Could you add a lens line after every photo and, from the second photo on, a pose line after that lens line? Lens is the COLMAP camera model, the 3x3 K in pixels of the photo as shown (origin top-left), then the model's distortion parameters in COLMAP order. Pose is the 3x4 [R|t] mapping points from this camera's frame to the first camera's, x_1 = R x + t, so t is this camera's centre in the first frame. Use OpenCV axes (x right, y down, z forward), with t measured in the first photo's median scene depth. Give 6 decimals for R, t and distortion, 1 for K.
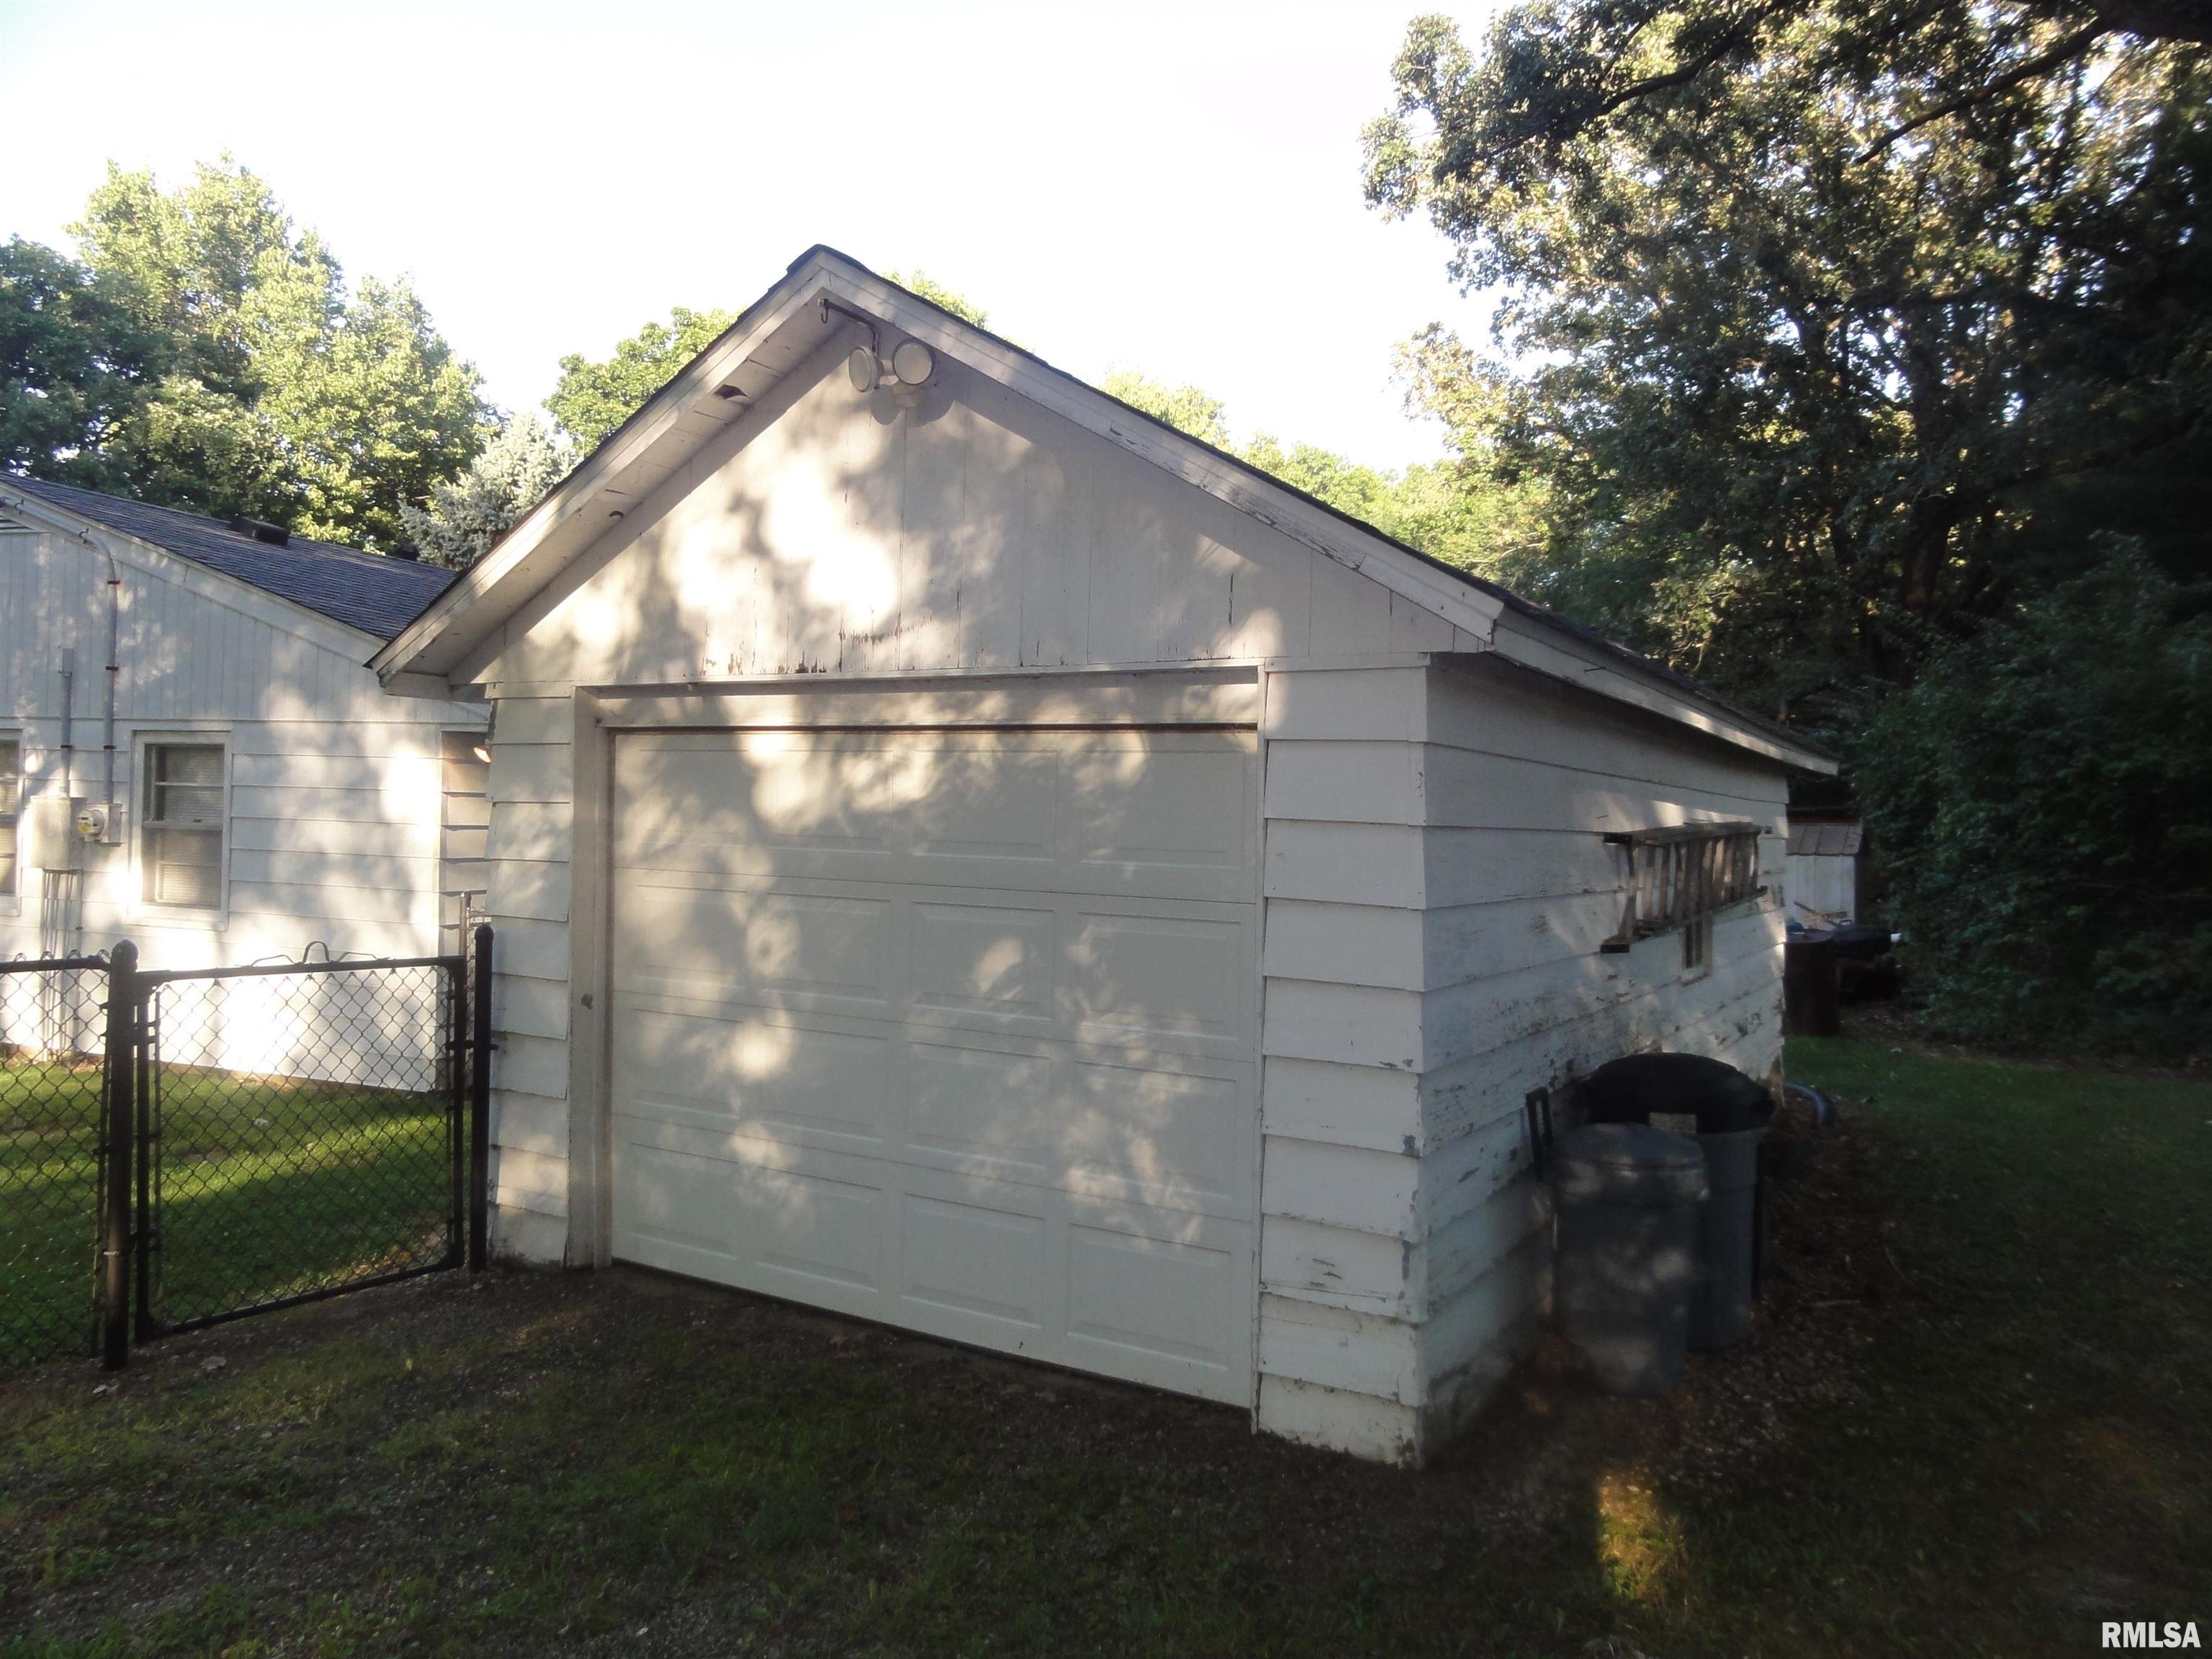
lens RADIAL K [[1577.0, 0, 1106.0], [0, 1577.0, 831.4], [0, 0, 1]] dist [0.002795, 0.003840]
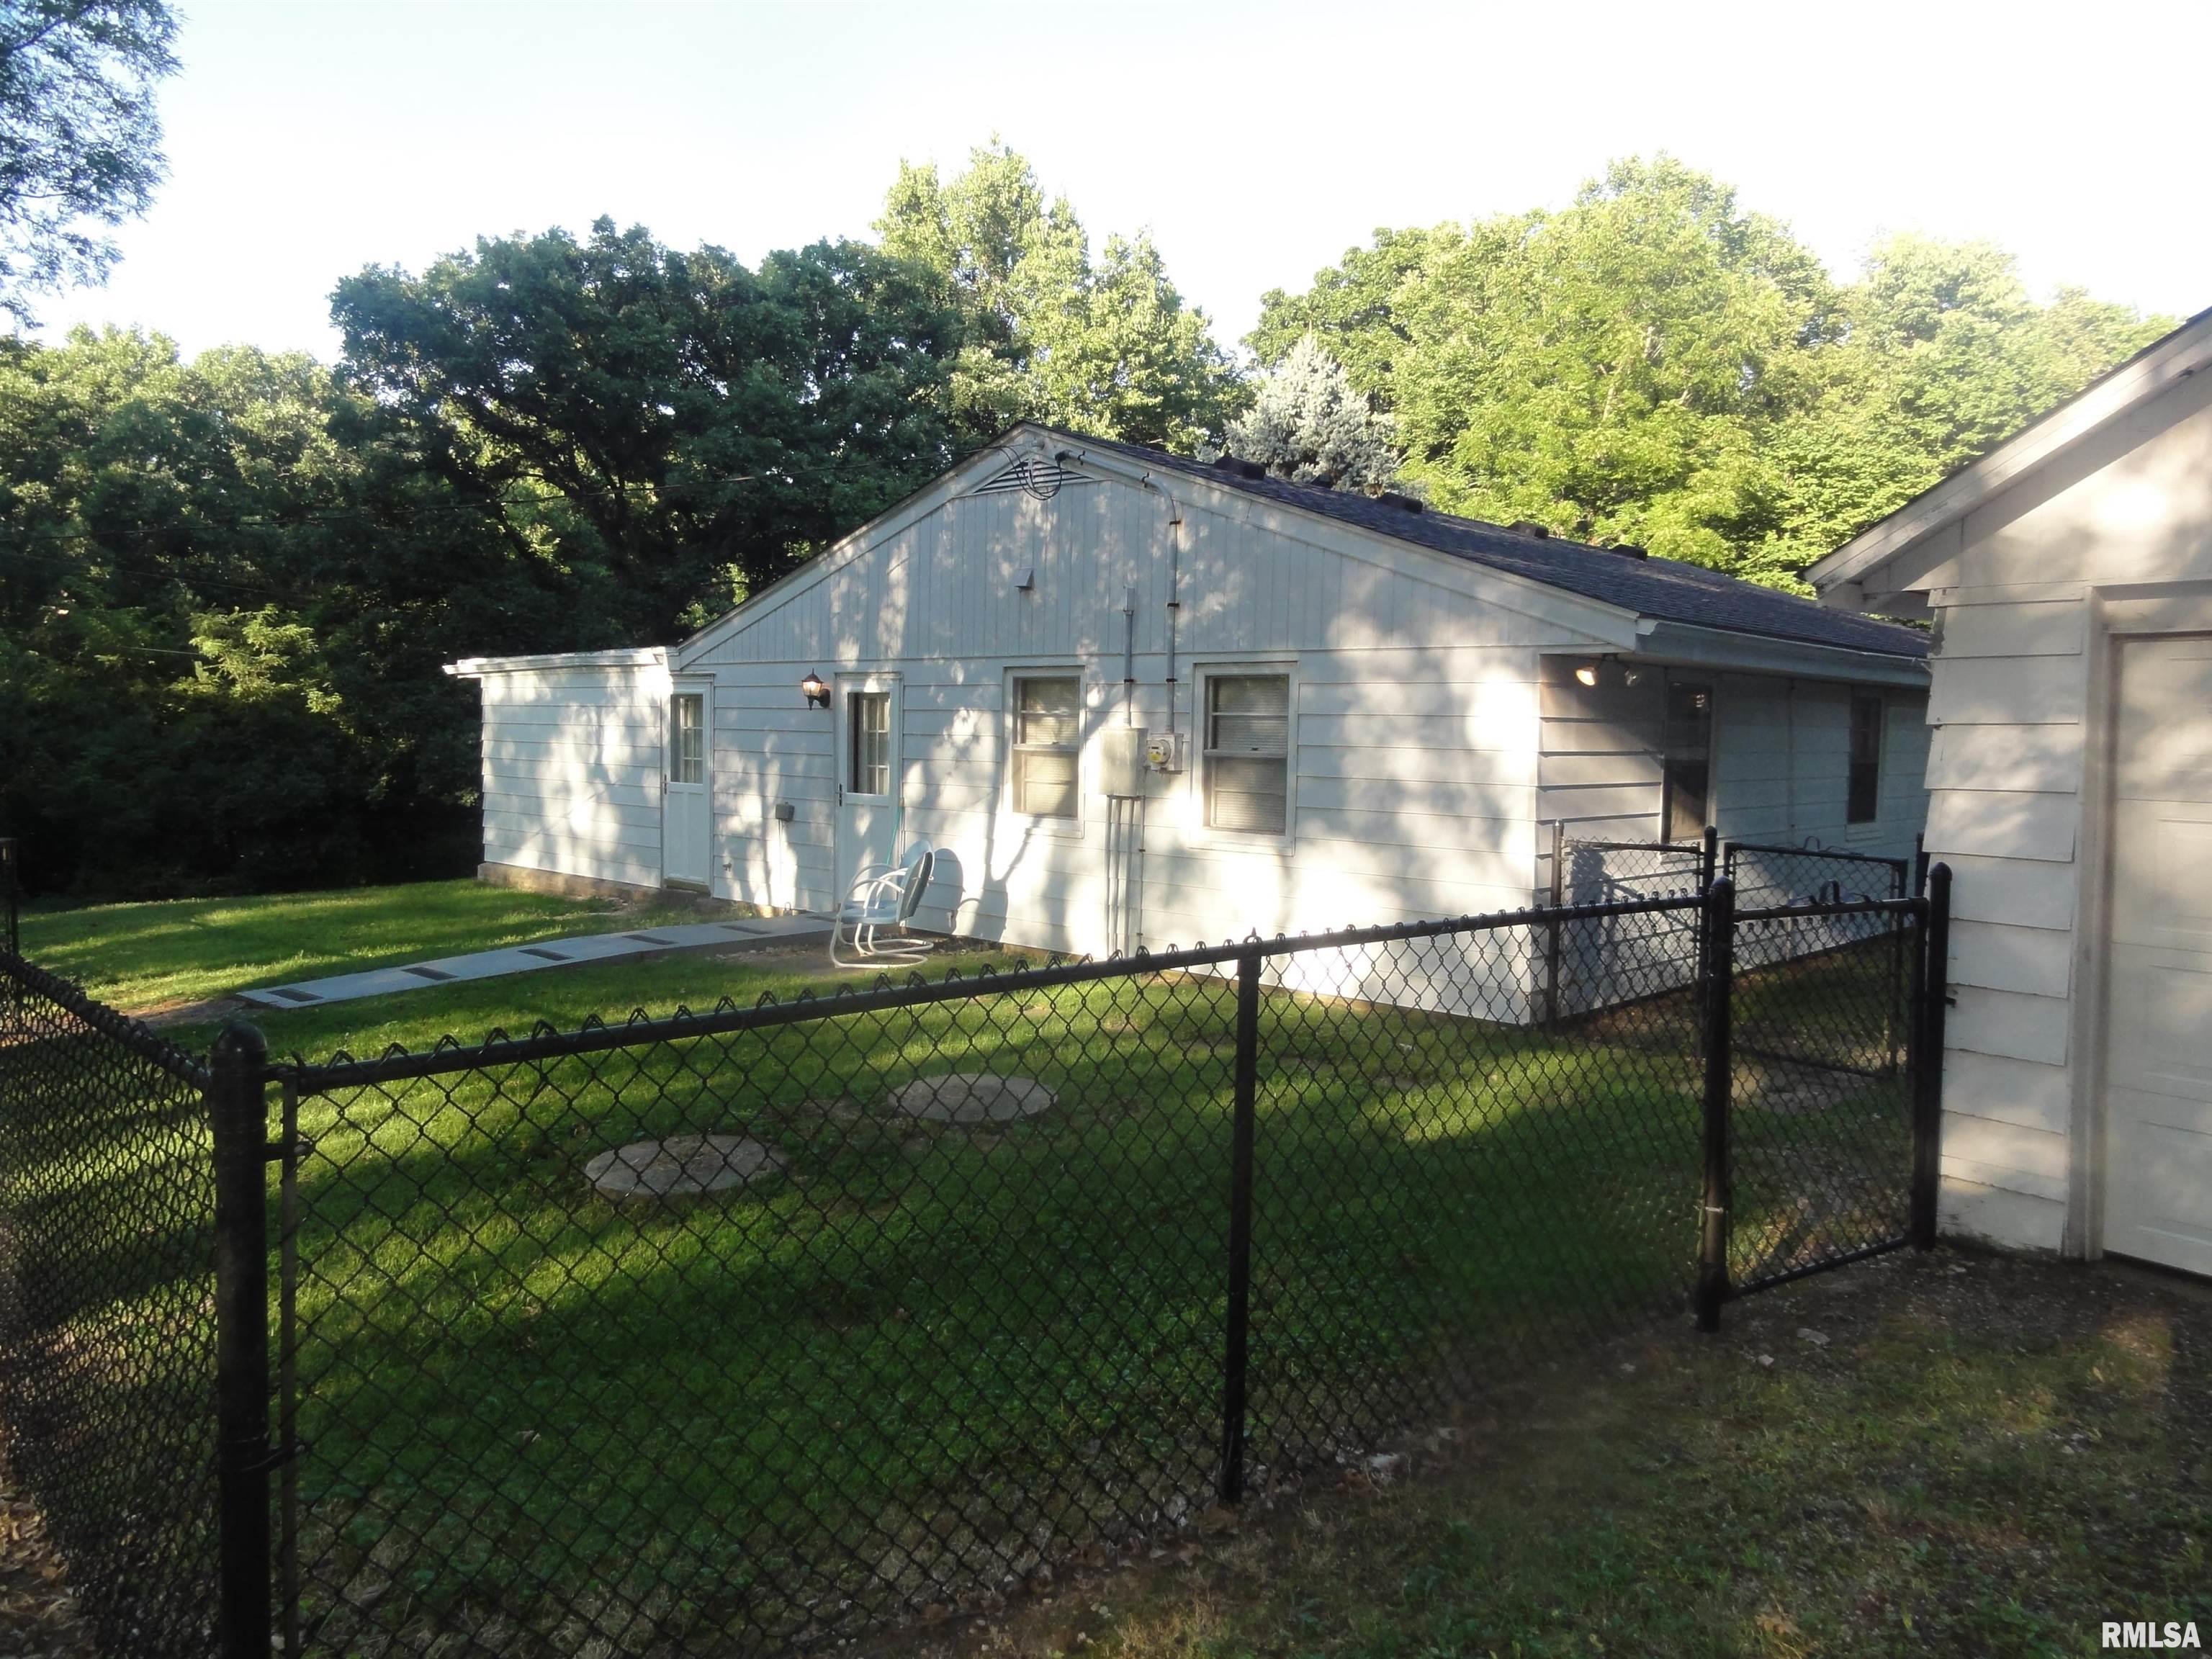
lens RADIAL K [[1577.0, 0, 1104.7], [0, 1577.0, 827.7], [0, 0, 1]] dist [0.002795, 0.003840]
pose [[0.926275, 0.011189, -0.376682, -0.128135], [0.005976, 0.998997, 0.044368, -0.000851], [0.376800, -0.043348, 0.925280, 0.000636]]
